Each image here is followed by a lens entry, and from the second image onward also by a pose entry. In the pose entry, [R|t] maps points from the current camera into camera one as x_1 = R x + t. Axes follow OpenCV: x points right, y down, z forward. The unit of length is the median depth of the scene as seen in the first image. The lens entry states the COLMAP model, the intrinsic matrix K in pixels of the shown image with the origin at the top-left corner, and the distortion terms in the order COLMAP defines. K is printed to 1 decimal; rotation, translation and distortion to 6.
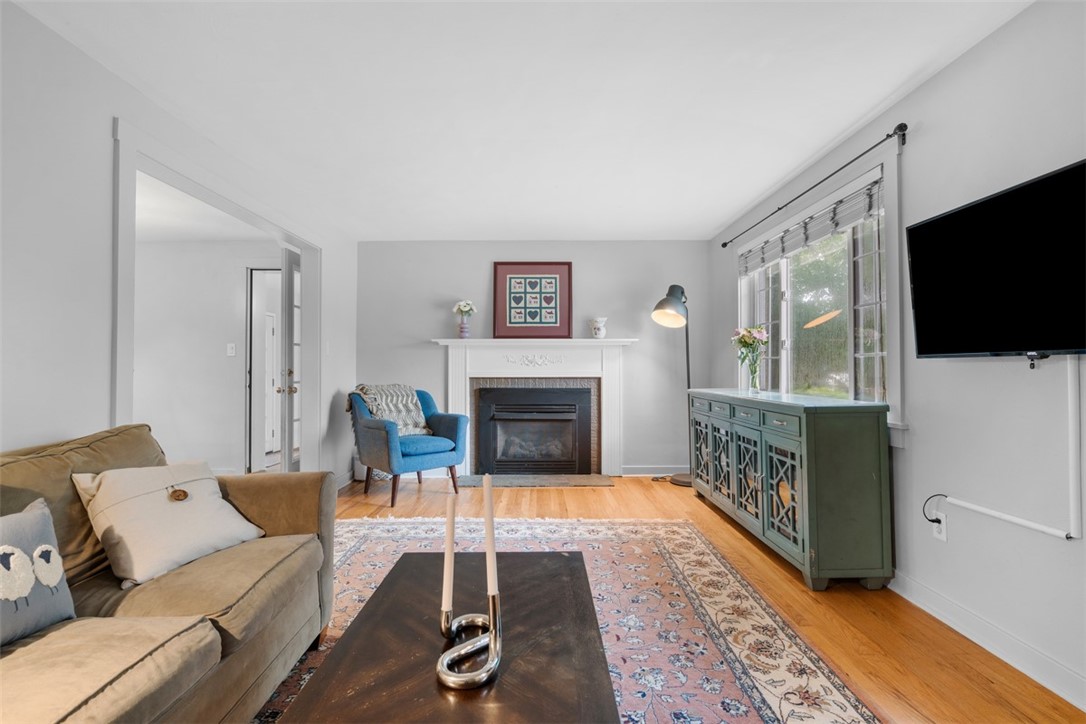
lens RADIAL K [[485.9, 0, 542.0], [0, 485.9, 361.2], [0, 0, 1]] dist [-0.001087, 0.001018]
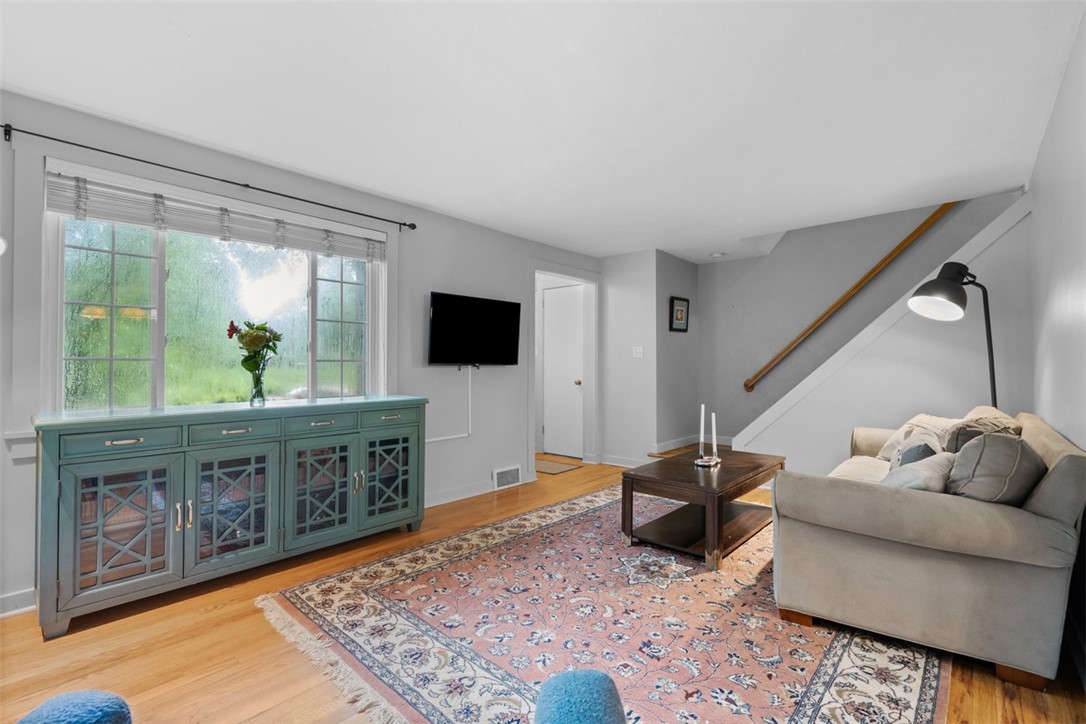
lens RADIAL K [[485.9, 0, 542.0], [0, 485.9, 361.2], [0, 0, 1]] dist [-0.001087, 0.001018]
pose [[-0.739563, 0.010169, 0.673010, -0.517856], [-0.005471, 0.999762, -0.021119, 0.010728], [-0.673065, -0.019301, -0.739332, 1.431651]]
